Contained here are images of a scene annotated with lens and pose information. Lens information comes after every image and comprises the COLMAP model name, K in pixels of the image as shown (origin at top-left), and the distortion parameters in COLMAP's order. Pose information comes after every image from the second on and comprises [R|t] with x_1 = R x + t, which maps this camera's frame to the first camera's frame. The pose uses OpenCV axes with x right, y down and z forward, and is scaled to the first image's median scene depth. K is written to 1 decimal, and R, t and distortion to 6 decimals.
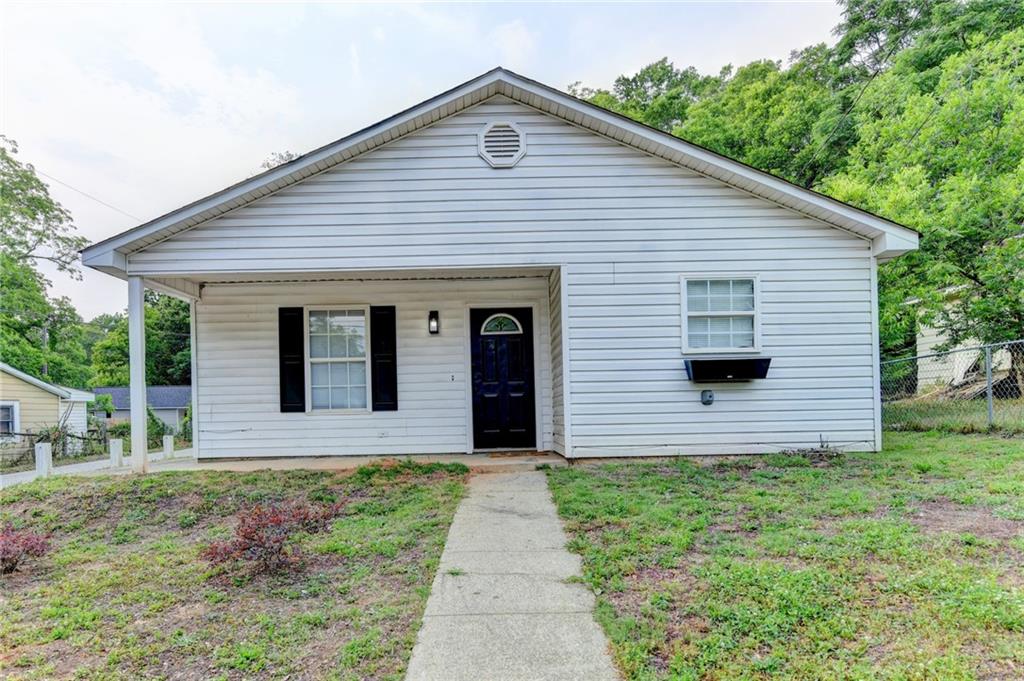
lens RADIAL K [[615.4, 0, 512.0], [0, 615.4, 350.5], [0, 0, 1]] dist [0.000483, -0.000367]
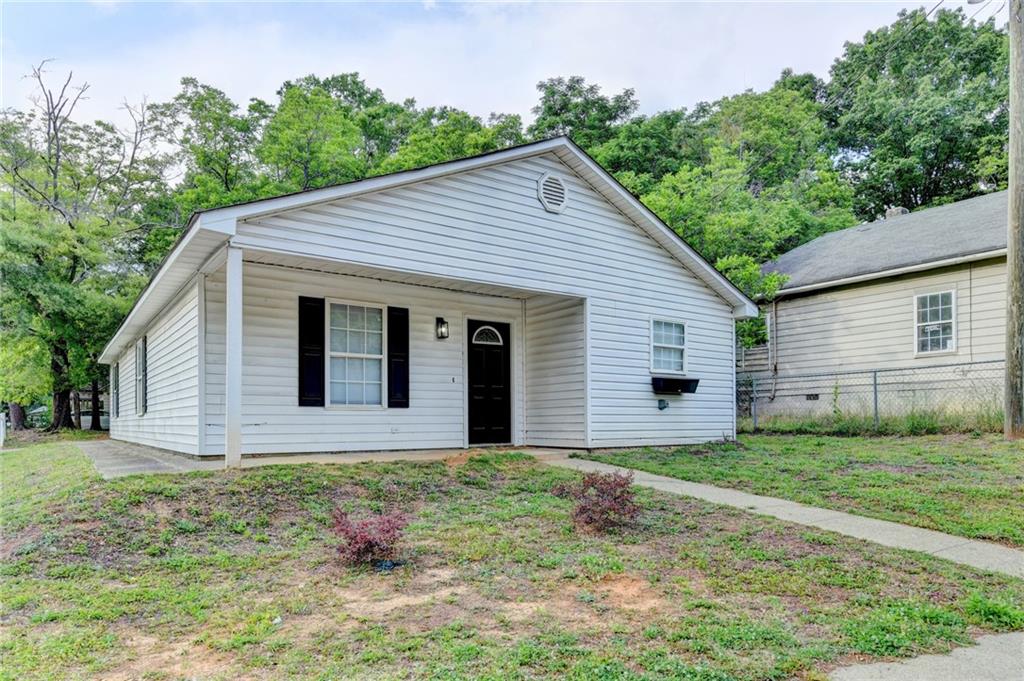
lens RADIAL K [[631.3, 0, 512.0], [0, 631.3, 340.5], [0, 0, 1]] dist [0.000262, -0.000051]
pose [[0.813186, 0.091661, 0.574741, -0.674847], [-0.072876, 0.995784, -0.055699, 0.029794], [-0.577424, 0.003409, 0.816438, 0.013380]]
